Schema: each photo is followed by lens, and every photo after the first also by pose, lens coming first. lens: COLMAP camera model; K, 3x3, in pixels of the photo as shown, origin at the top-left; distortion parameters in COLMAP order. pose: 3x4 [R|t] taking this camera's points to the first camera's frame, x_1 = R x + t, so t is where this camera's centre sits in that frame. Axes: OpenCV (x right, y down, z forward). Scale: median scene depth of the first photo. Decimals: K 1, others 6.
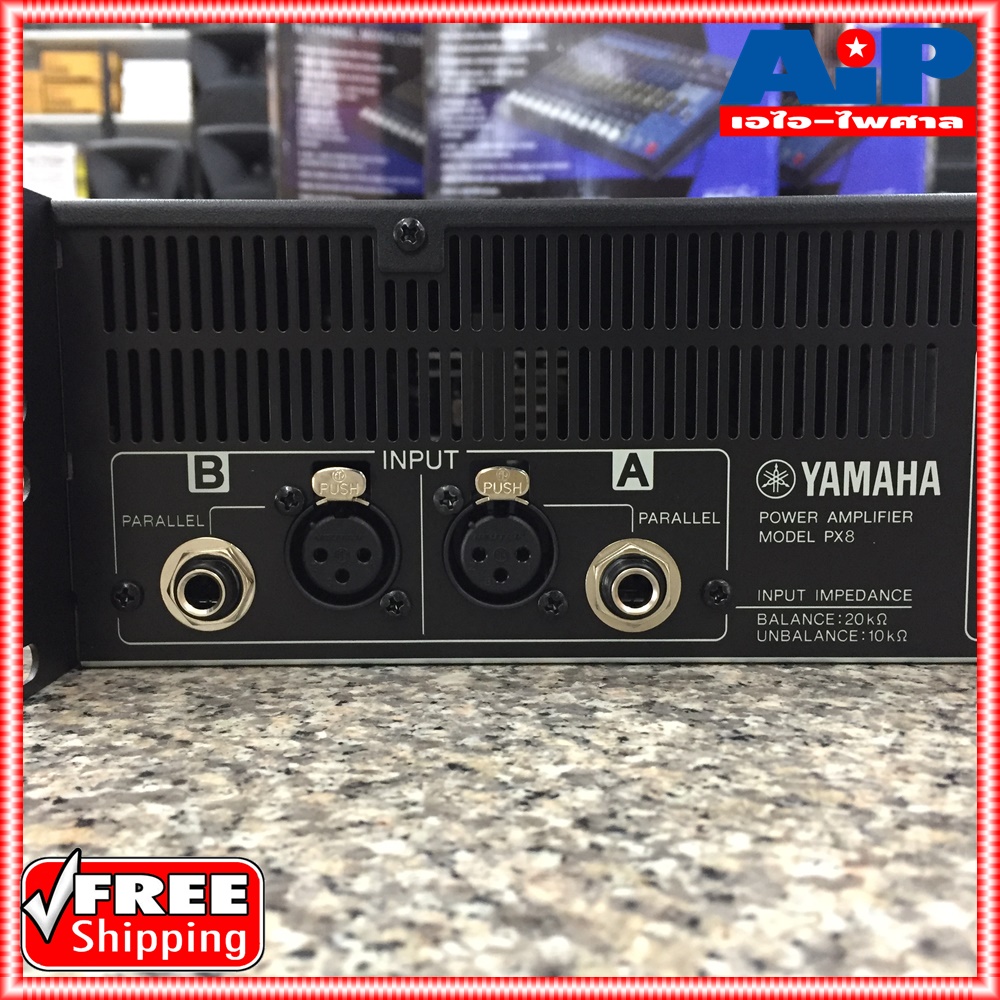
lens RADIAL K [[1132.3, 0, 499.3], [0, 1132.3, 506.5], [0, 0, 1]] dist [0.053038, 0.000000]
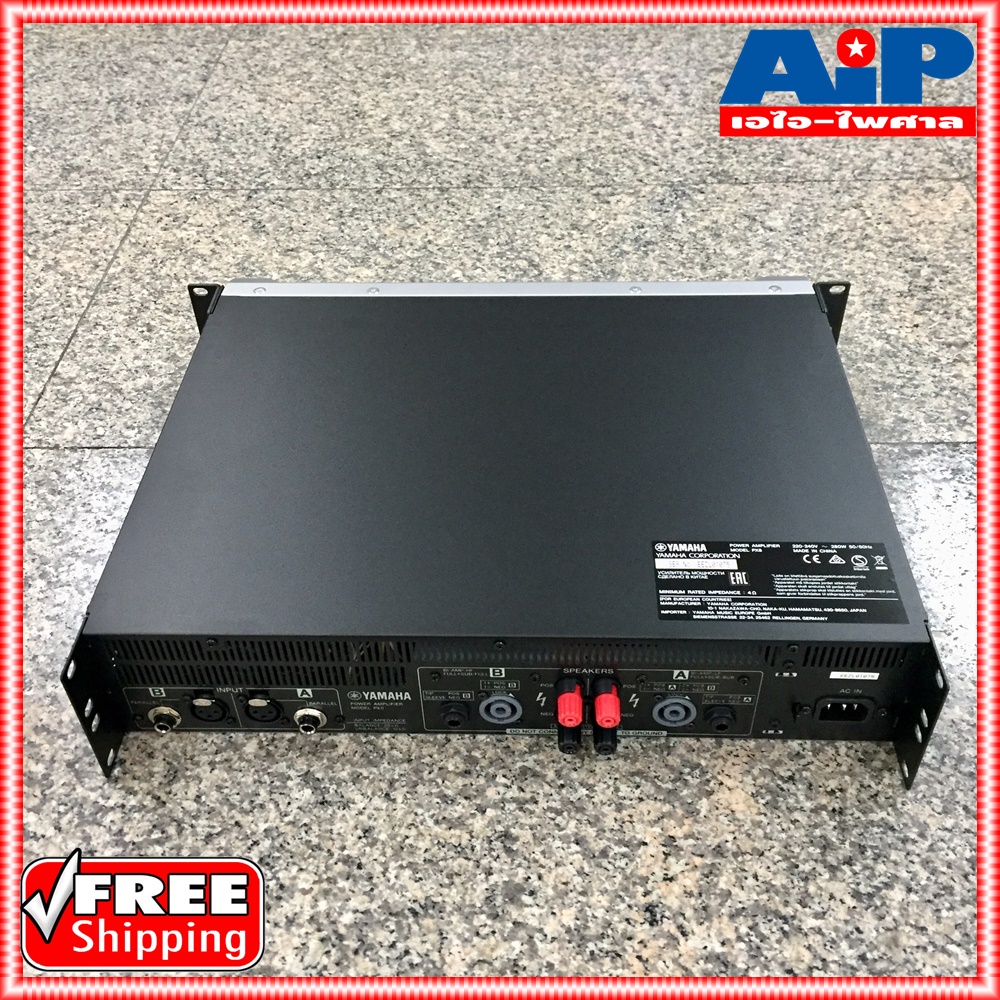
lens RADIAL K [[1132.3, 0, 510.0], [0, 1132.3, 502.6], [0, 0, 1]] dist [0.053038, 0.000000]
pose [[0.999533, 0.007815, -0.029529, 0.856627], [0.011261, 0.804355, 0.594042, -2.529943], [0.028394, -0.594097, 0.803892, -1.206583]]
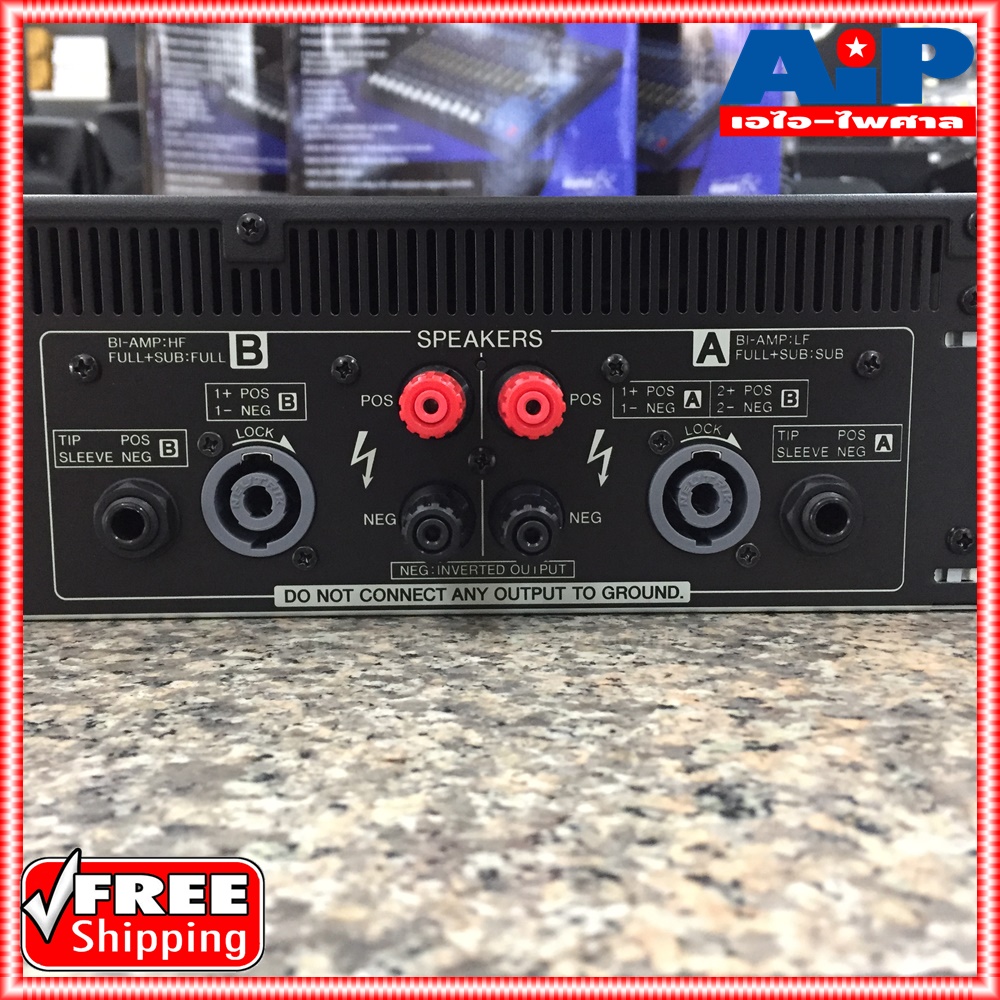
lens RADIAL K [[1132.3, 0, 507.5], [0, 1132.3, 494.3], [0, 0, 1]] dist [0.053038, 0.000000]
pose [[0.999649, -0.003050, 0.026319, 0.988725], [0.002875, 0.999974, 0.006672, 0.016481], [-0.026339, -0.006594, 0.999631, -0.144004]]
